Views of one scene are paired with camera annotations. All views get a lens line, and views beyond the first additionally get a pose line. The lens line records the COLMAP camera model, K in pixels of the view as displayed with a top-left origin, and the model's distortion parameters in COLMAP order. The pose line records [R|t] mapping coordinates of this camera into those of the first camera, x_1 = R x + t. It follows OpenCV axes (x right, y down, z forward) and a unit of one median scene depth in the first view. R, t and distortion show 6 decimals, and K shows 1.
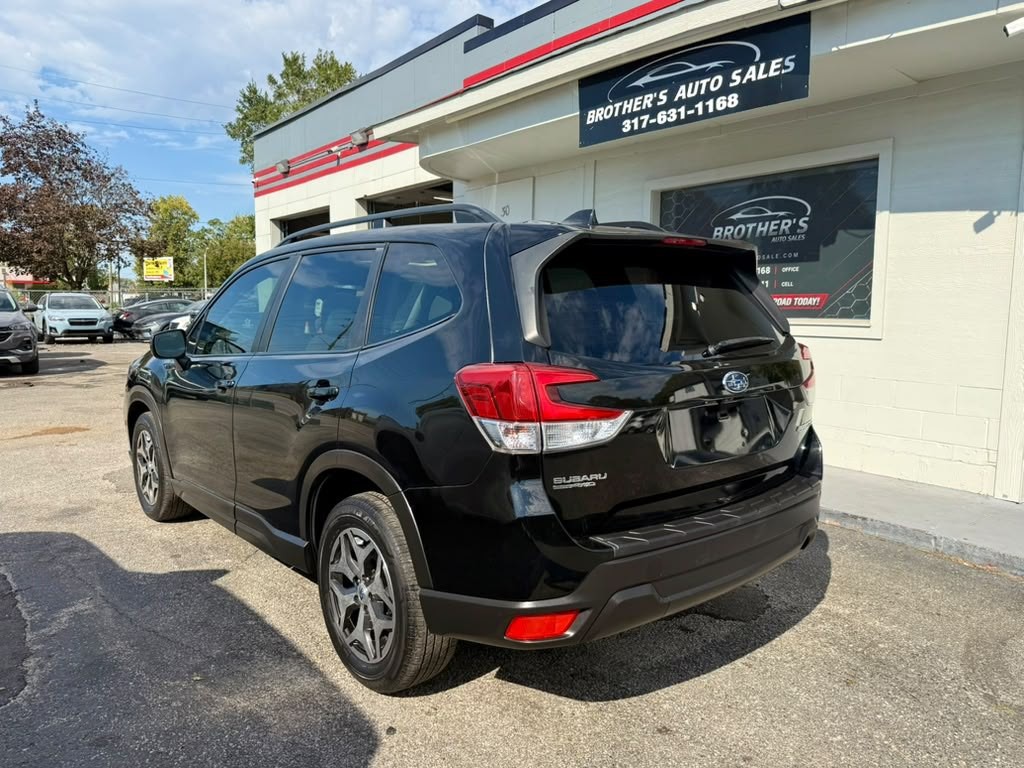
lens RADIAL K [[750.6, 0, 517.4], [0, 750.6, 383.6], [0, 0, 1]] dist [-0.006059, -0.004575]
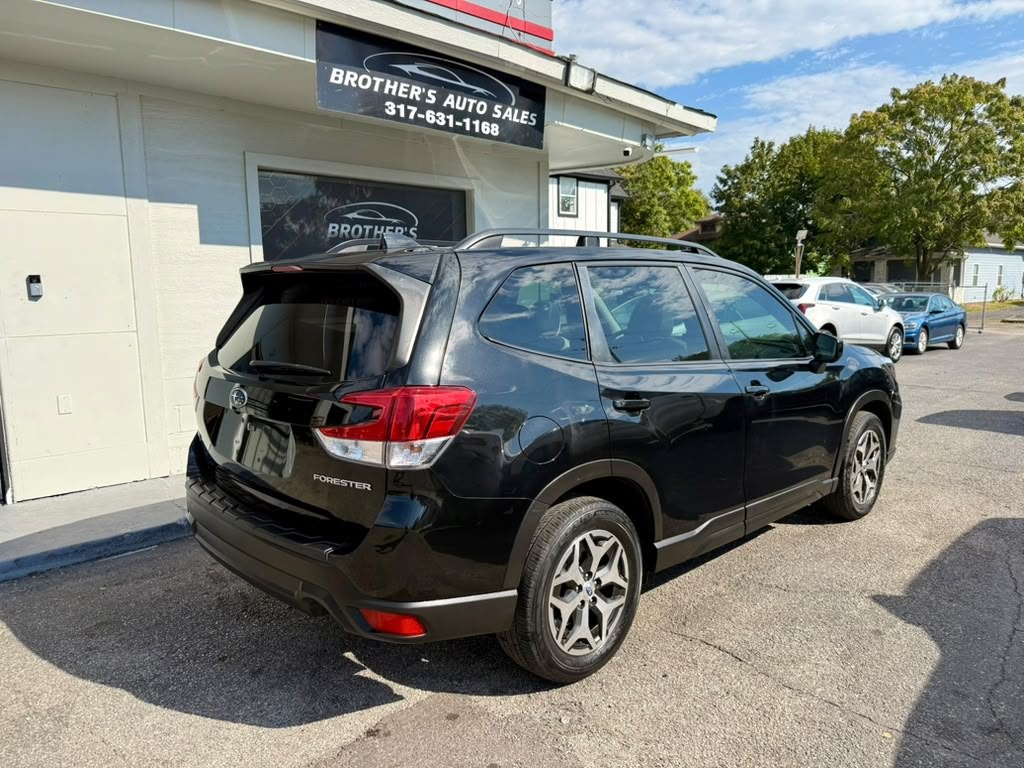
lens RADIAL K [[723.0, 0, 510.7], [0, 723.0, 390.0], [0, 0, 1]] dist [-0.004554, -0.010087]
pose [[-0.094474, -0.144226, 0.985025, -0.907056], [0.113724, 0.981409, 0.154604, -0.148662], [-0.989010, 0.126627, -0.076316, 1.124632]]
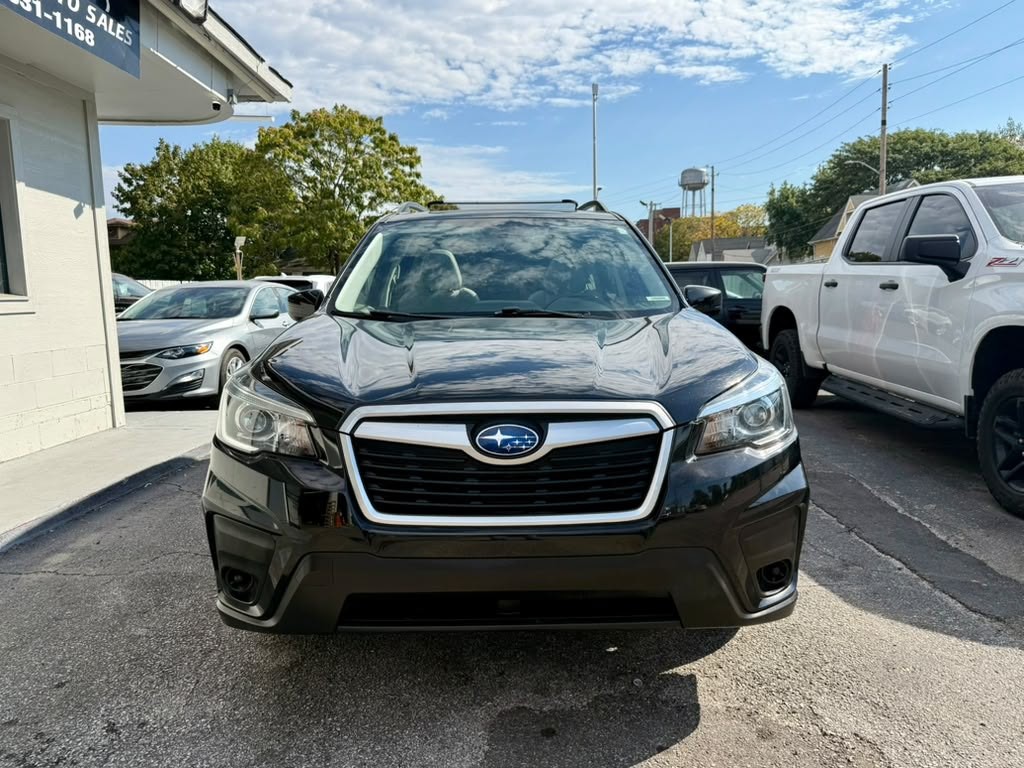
lens RADIAL K [[723.0, 0, 510.7], [0, 723.0, 390.0], [0, 0, 1]] dist [-0.004554, -0.010087]
pose [[-0.772236, -0.079653, 0.630322, -0.657426], [0.074248, 0.973997, 0.214048, -0.119290], [-0.630982, 0.212096, -0.746242, 1.419807]]
